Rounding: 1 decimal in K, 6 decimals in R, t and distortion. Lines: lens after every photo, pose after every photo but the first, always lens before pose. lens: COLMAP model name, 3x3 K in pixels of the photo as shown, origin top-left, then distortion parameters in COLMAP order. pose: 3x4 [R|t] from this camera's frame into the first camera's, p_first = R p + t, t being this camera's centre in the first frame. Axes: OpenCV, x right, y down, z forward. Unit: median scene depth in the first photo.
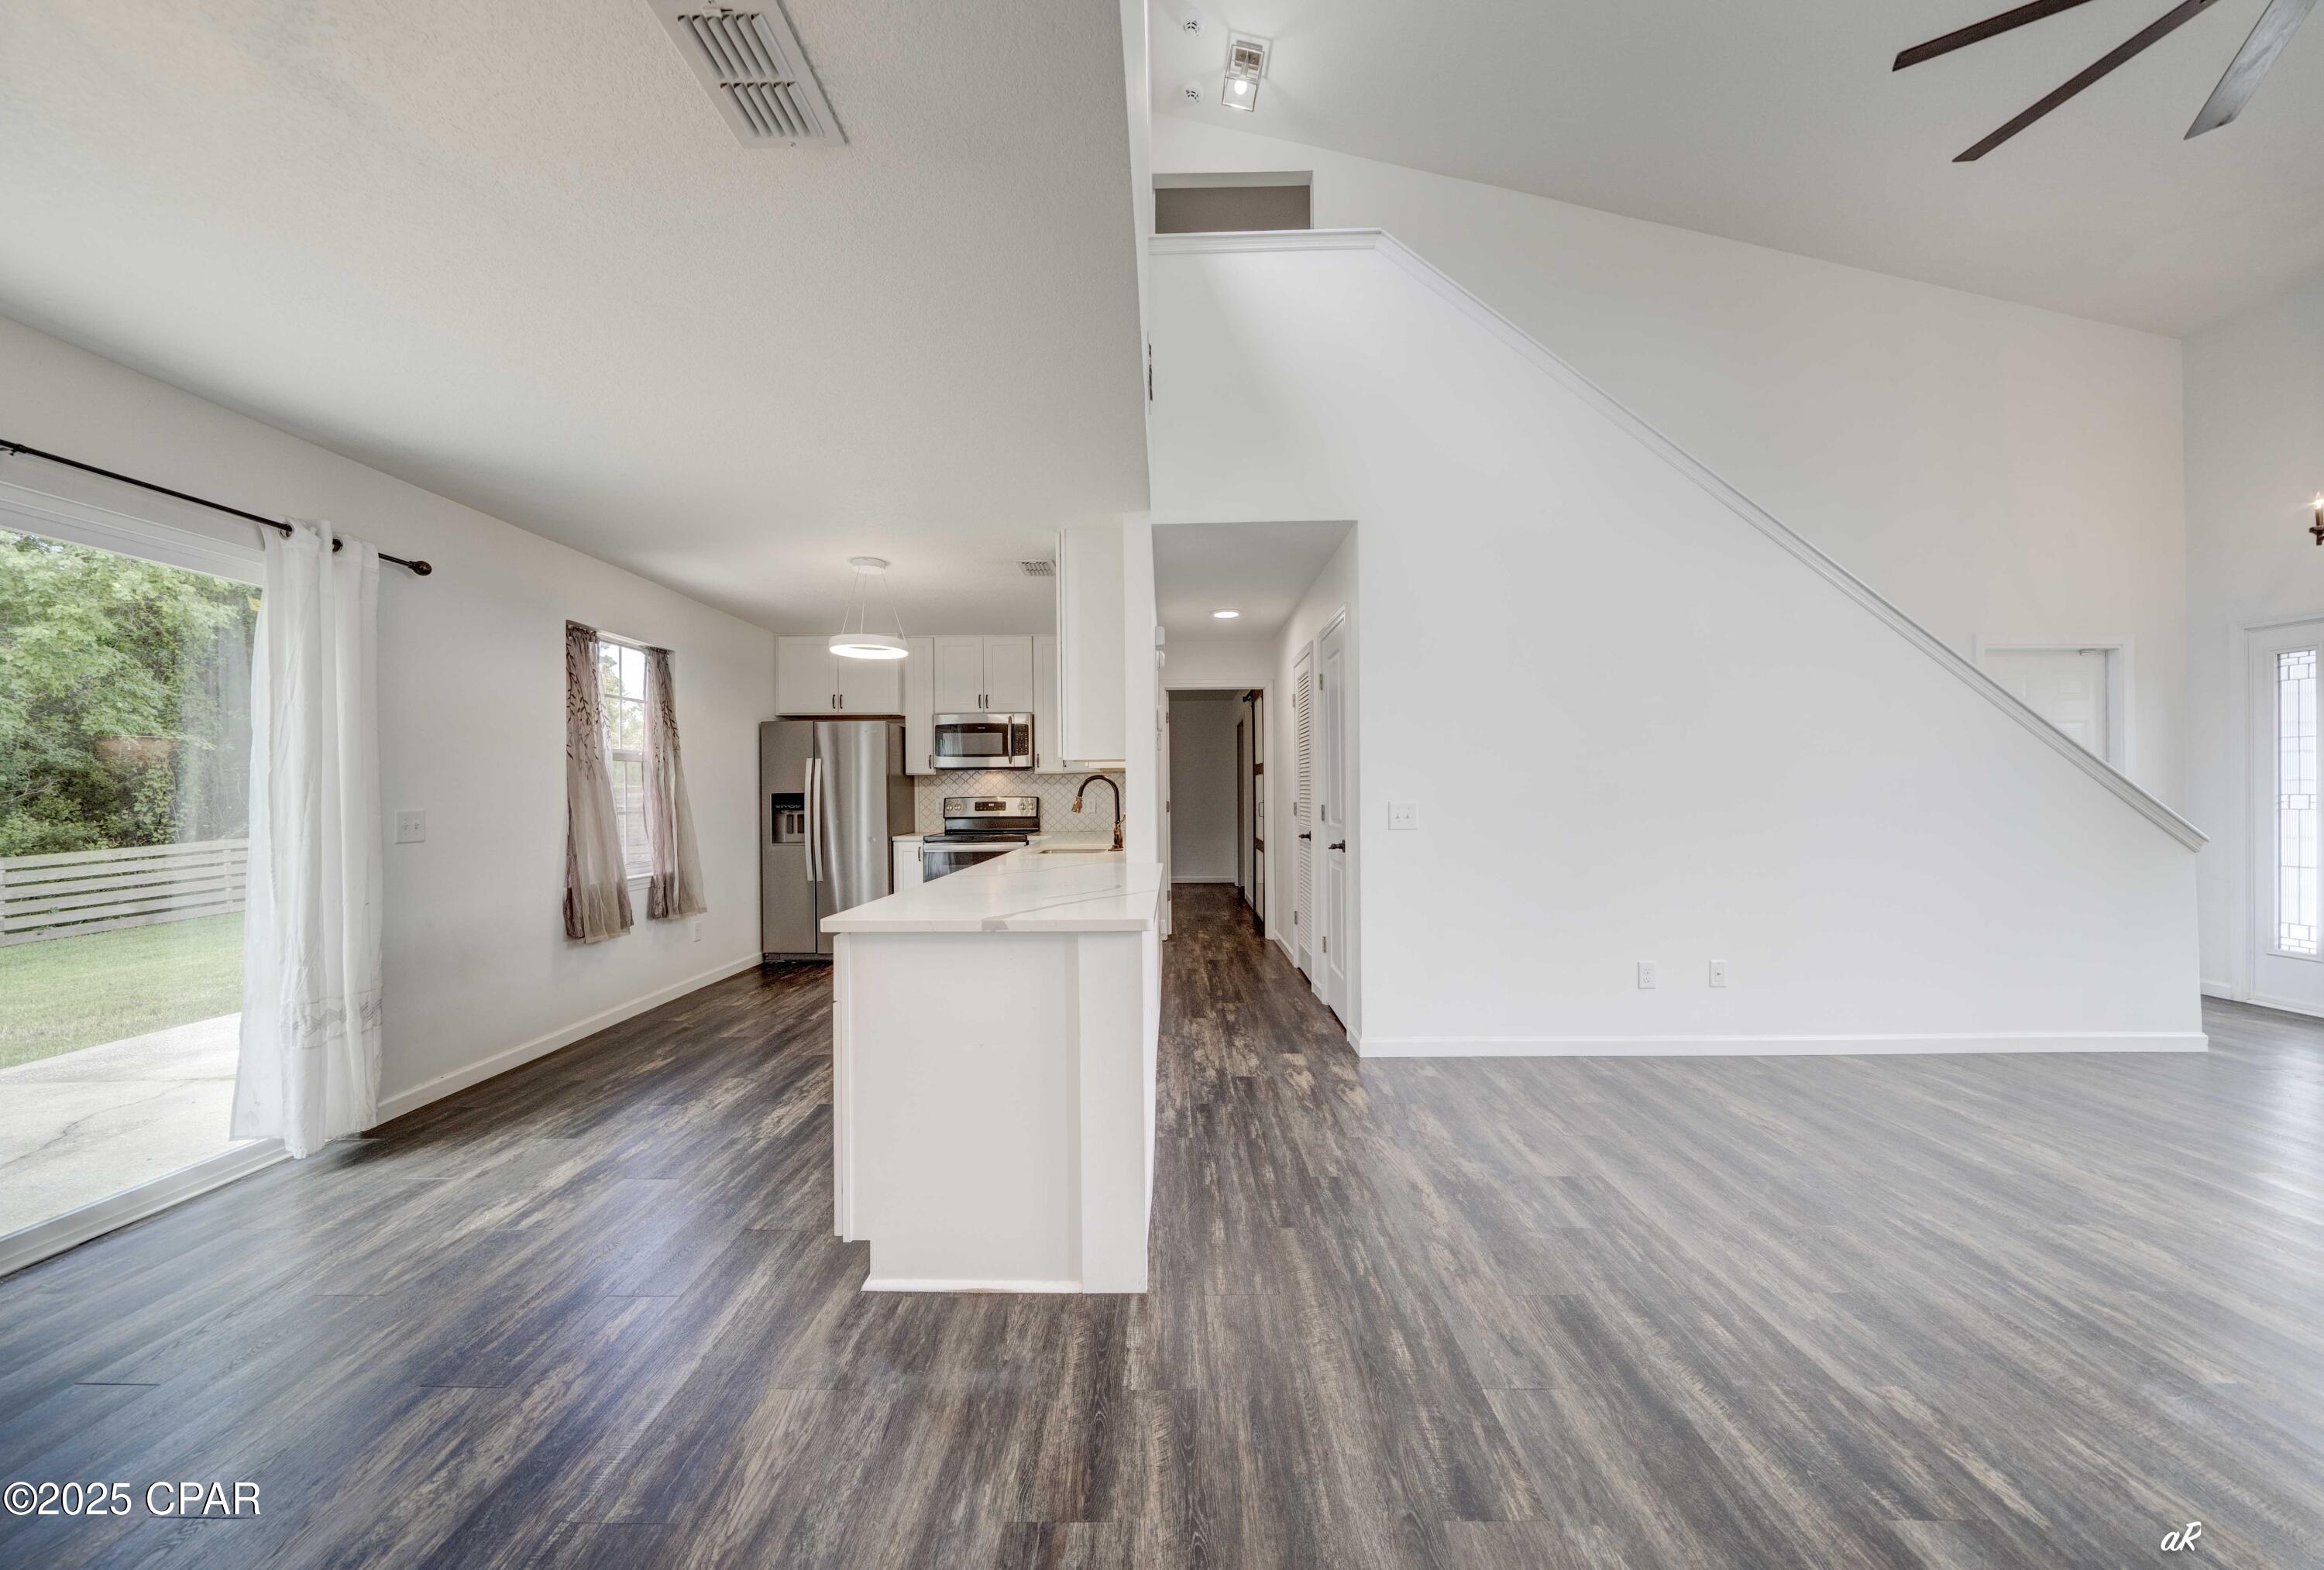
lens RADIAL K [[818.0, 0, 1148.4], [0, 818.0, 790.8], [0, 0, 1]] dist [-0.004858, -0.000203]
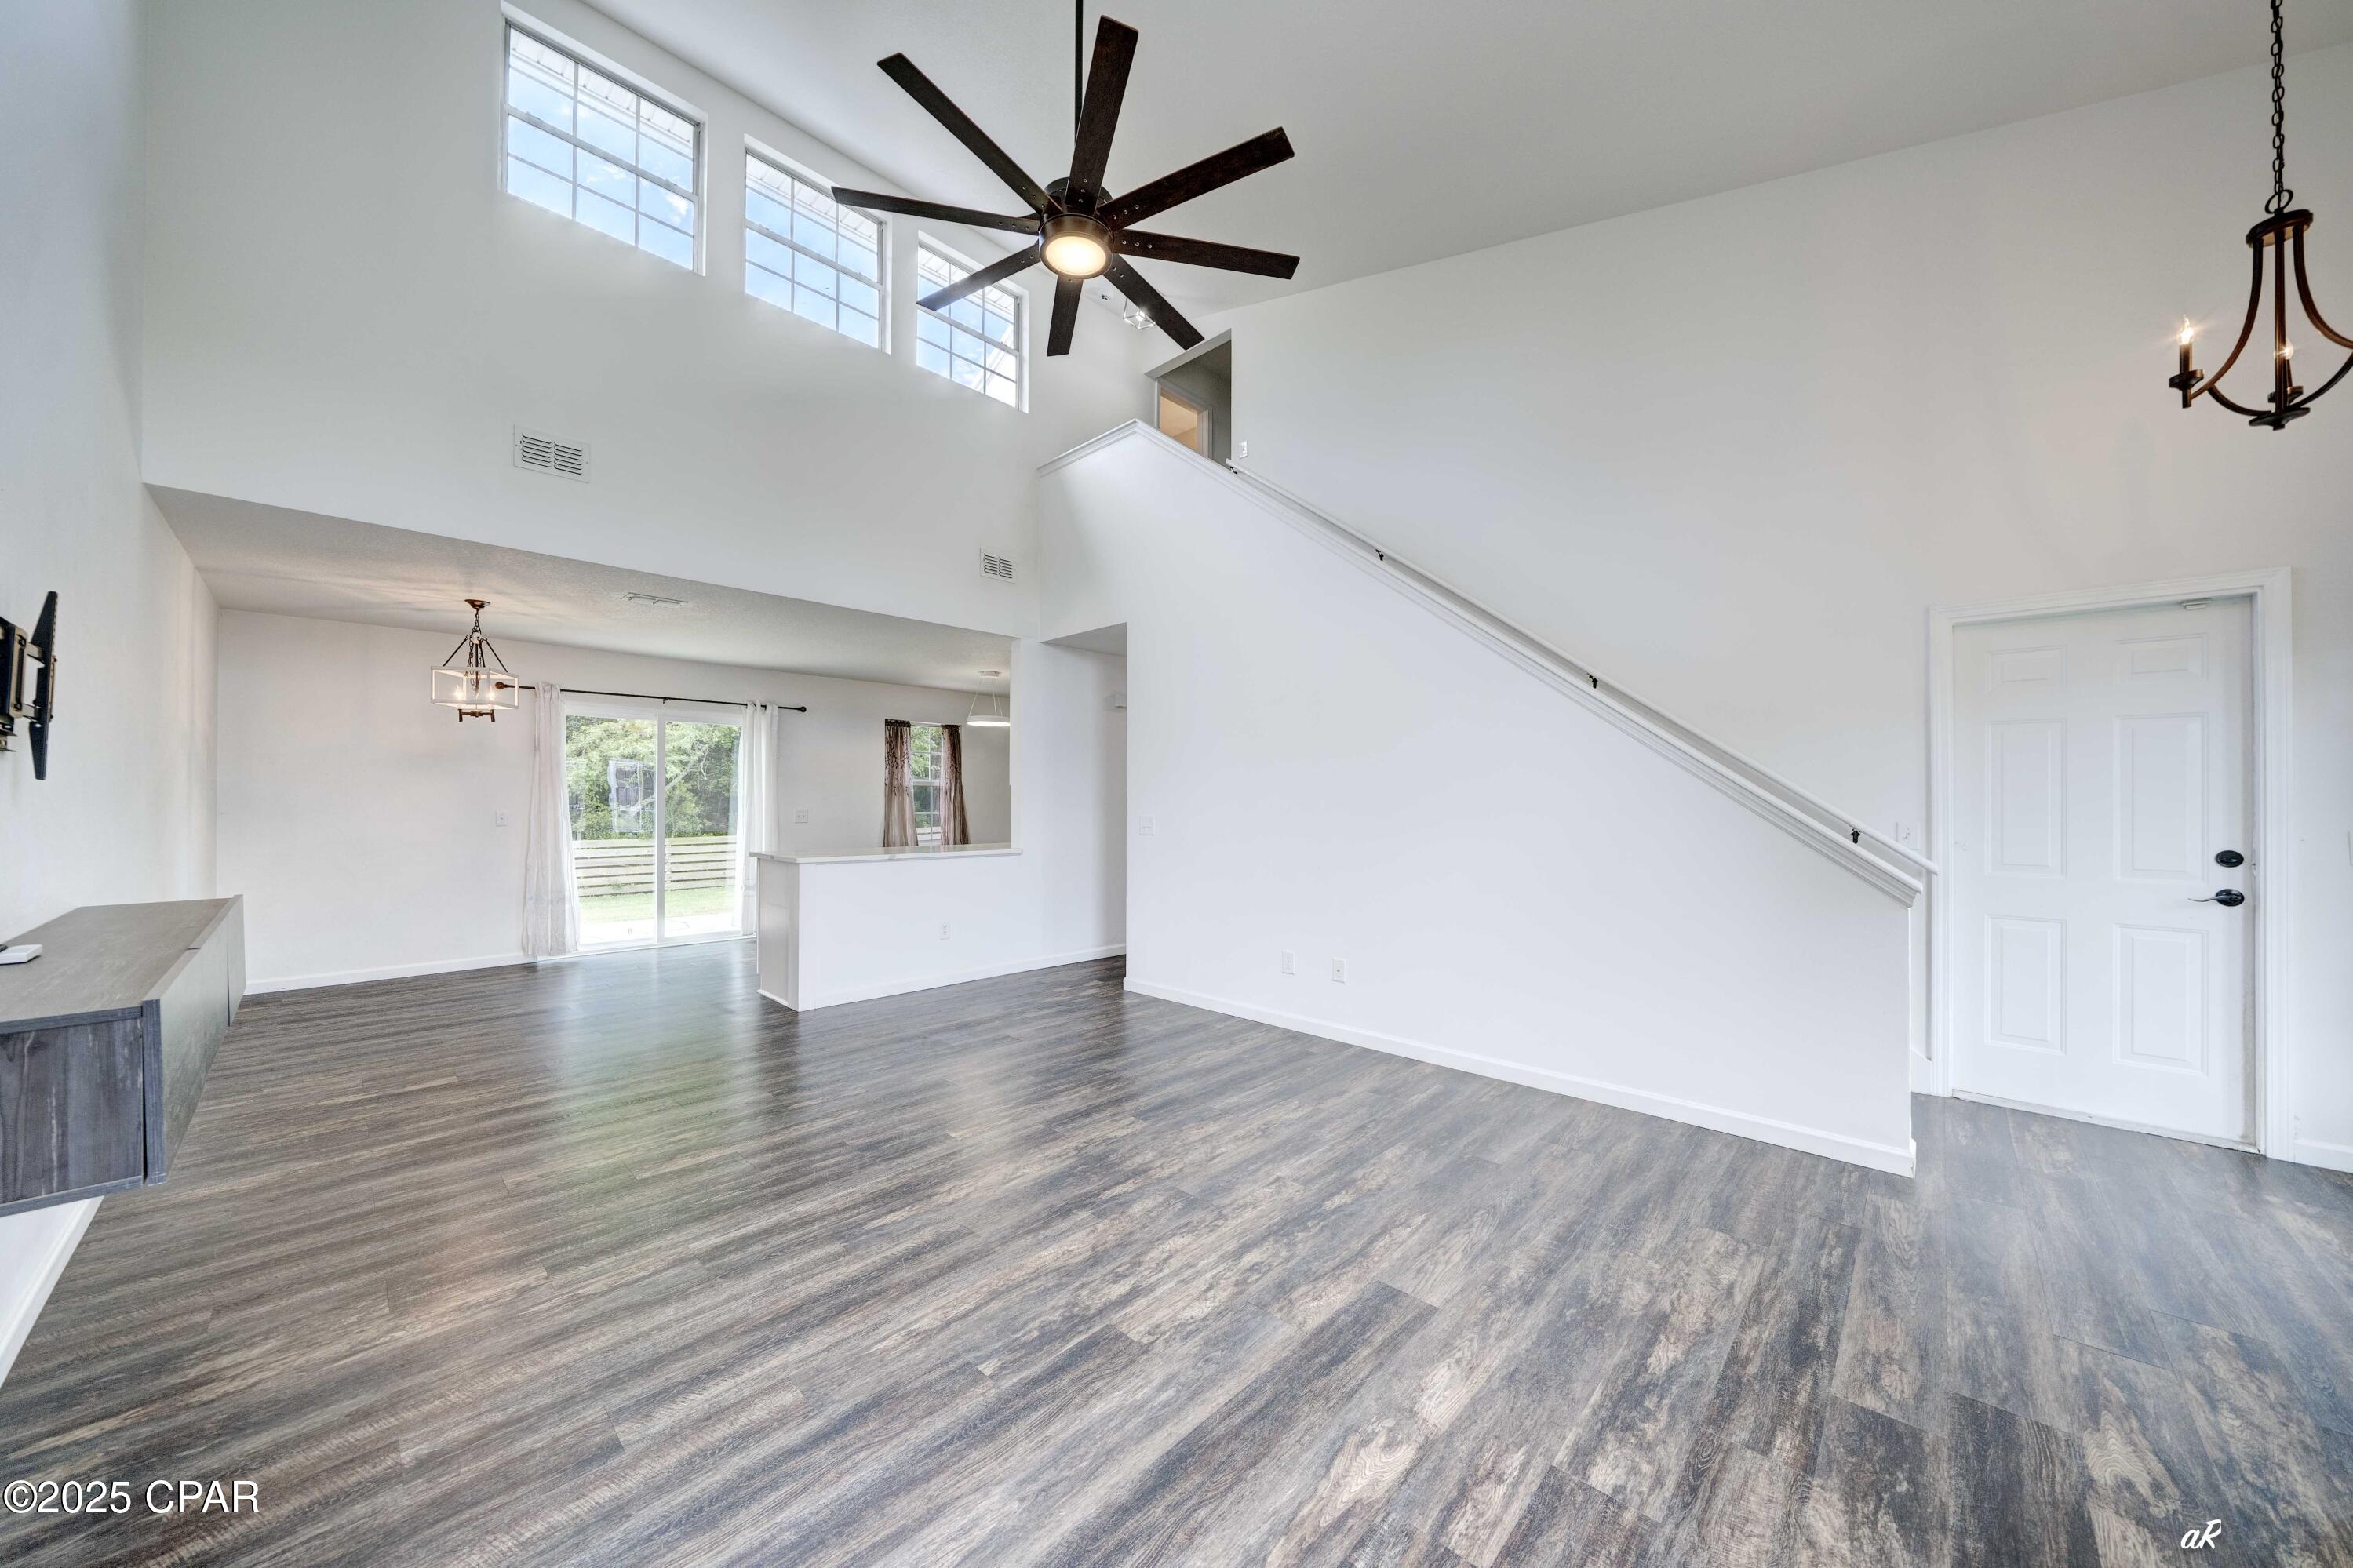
lens RADIAL K [[795.2, 0, 1140.5], [0, 795.2, 796.4], [0, 0, 1]] dist [-0.003984, -0.000055]
pose [[0.721542, 0.005534, -0.692349, 1.215676], [-0.007931, 0.999969, -0.000272, -0.017806], [0.692325, 0.005687, 0.721563, -0.003909]]
